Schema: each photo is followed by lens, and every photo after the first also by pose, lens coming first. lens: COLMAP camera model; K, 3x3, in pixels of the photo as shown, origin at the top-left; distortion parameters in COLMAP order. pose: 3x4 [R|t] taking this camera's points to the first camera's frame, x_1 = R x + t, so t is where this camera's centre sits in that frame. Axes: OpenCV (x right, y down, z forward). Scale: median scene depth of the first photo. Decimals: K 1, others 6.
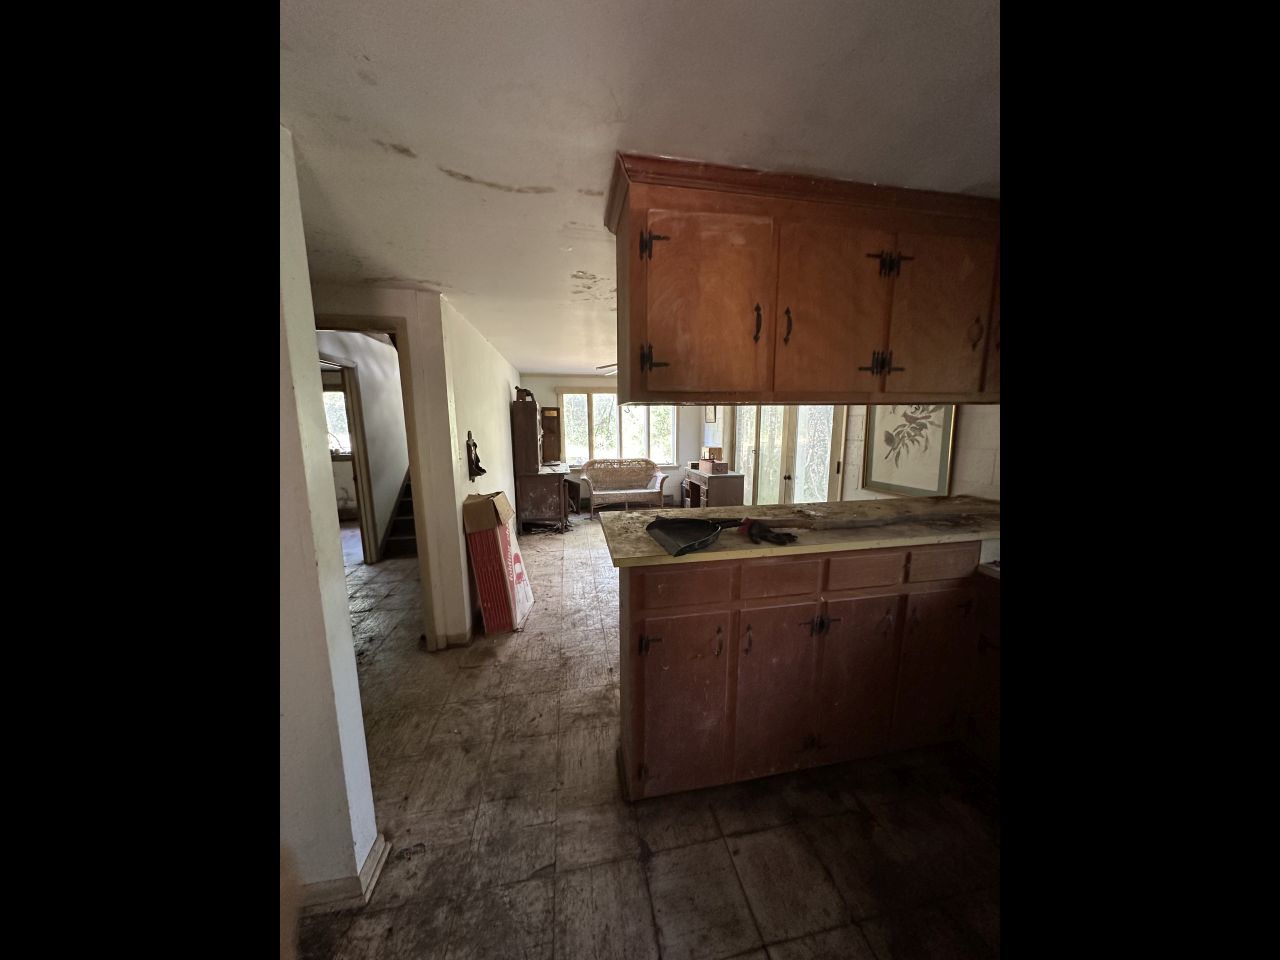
lens RADIAL K [[384.7, 0, 639.6], [0, 384.7, 479.8], [0, 0, 1]] dist [-0.000173, 0.000019]
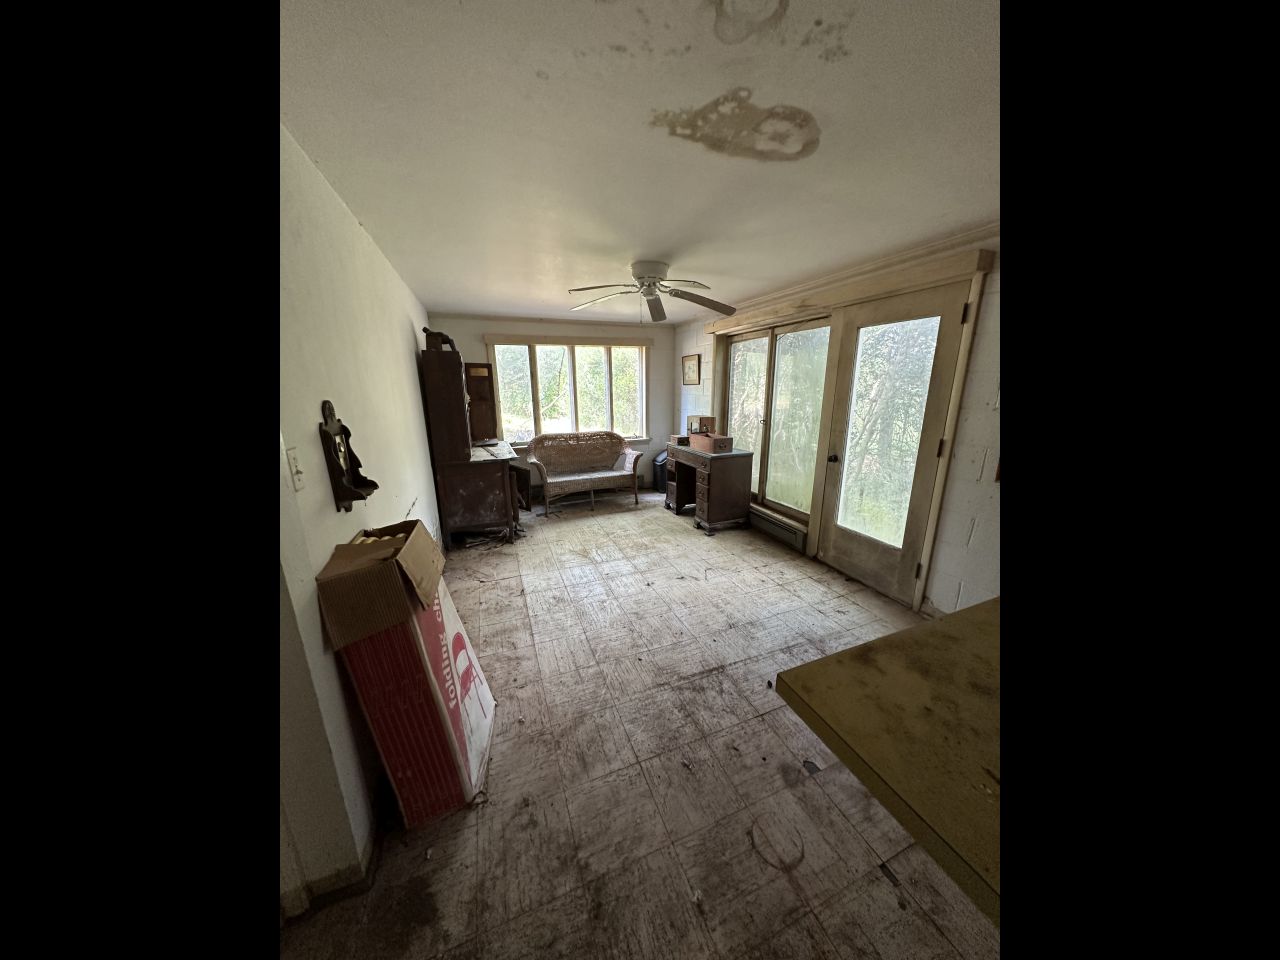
lens RADIAL K [[384.7, 0, 640.4], [0, 384.7, 480.2], [0, 0, 1]] dist [-0.000173, 0.000019]
pose [[0.981073, -0.048035, 0.187587, -0.096143], [0.030574, 0.995018, 0.094892, -0.036897], [-0.191210, -0.087360, 0.977654, 0.269923]]
